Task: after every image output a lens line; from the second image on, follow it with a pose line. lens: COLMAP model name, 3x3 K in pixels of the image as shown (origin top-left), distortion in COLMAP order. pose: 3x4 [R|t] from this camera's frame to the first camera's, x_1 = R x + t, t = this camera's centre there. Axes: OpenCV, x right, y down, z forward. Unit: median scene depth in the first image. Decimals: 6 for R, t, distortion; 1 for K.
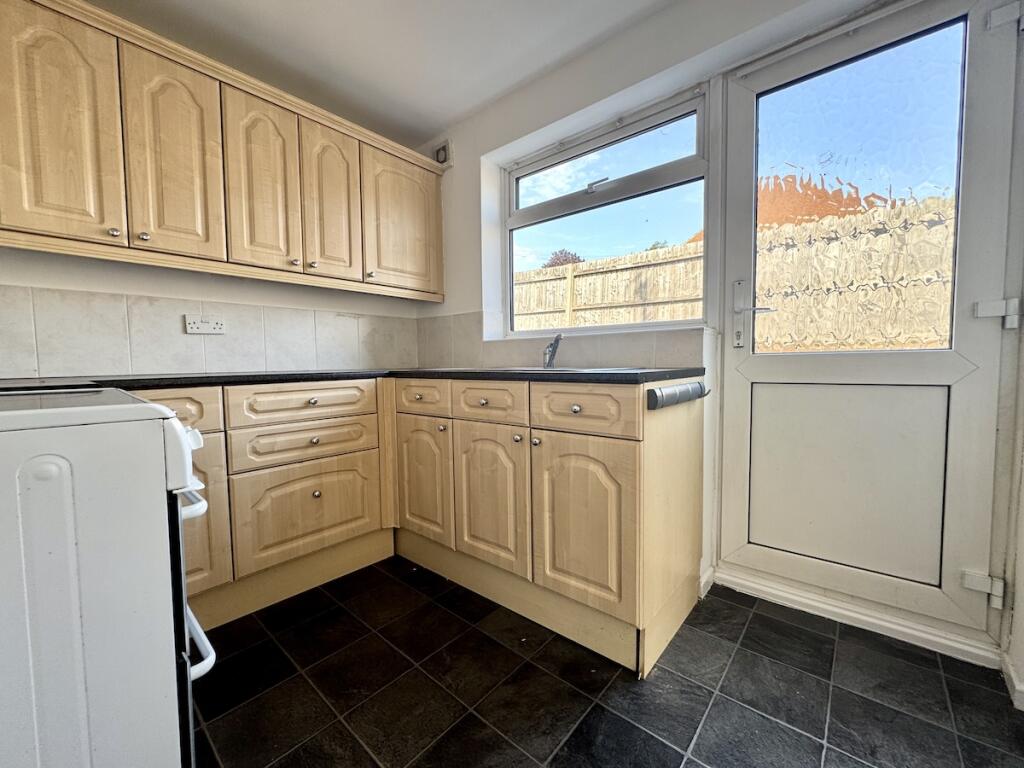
lens RADIAL K [[409.9, 0, 513.6], [0, 409.9, 384.9], [0, 0, 1]] dist [-0.005684, 0.000537]
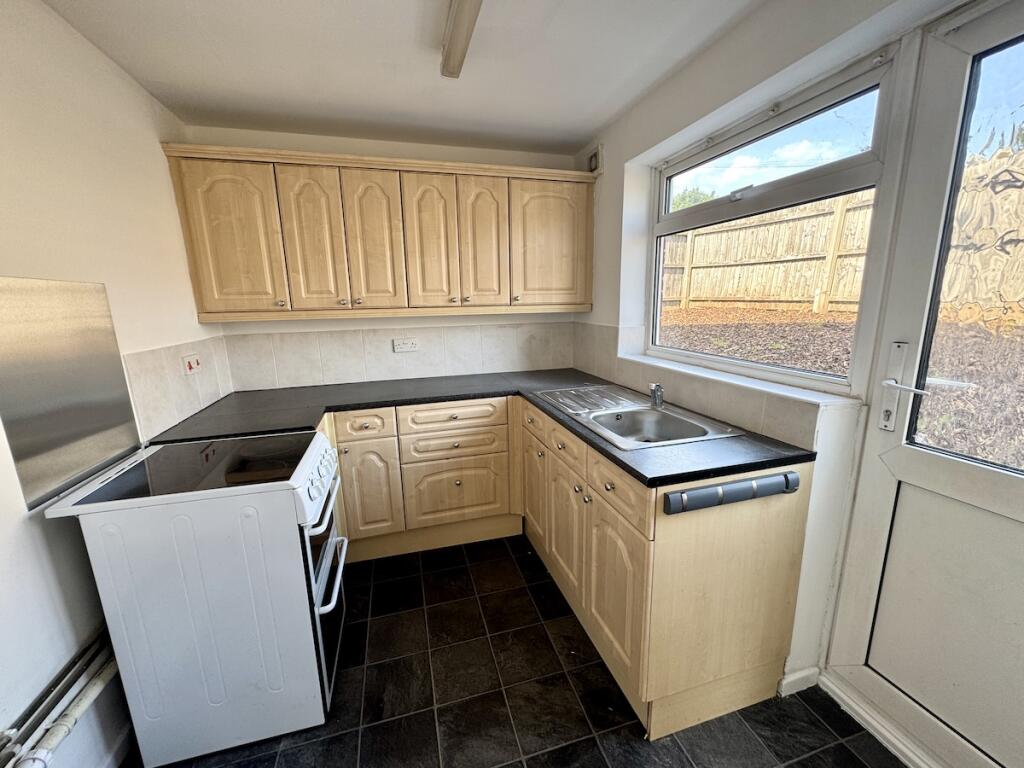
lens RADIAL K [[409.9, 0, 513.4], [0, 409.9, 384.4], [0, 0, 1]] dist [-0.005684, 0.000537]
pose [[0.836734, 0.105278, -0.537394, 0.343117], [-0.021972, 0.987010, 0.159150, -0.256755], [0.547168, -0.121359, 0.828178, 0.017535]]
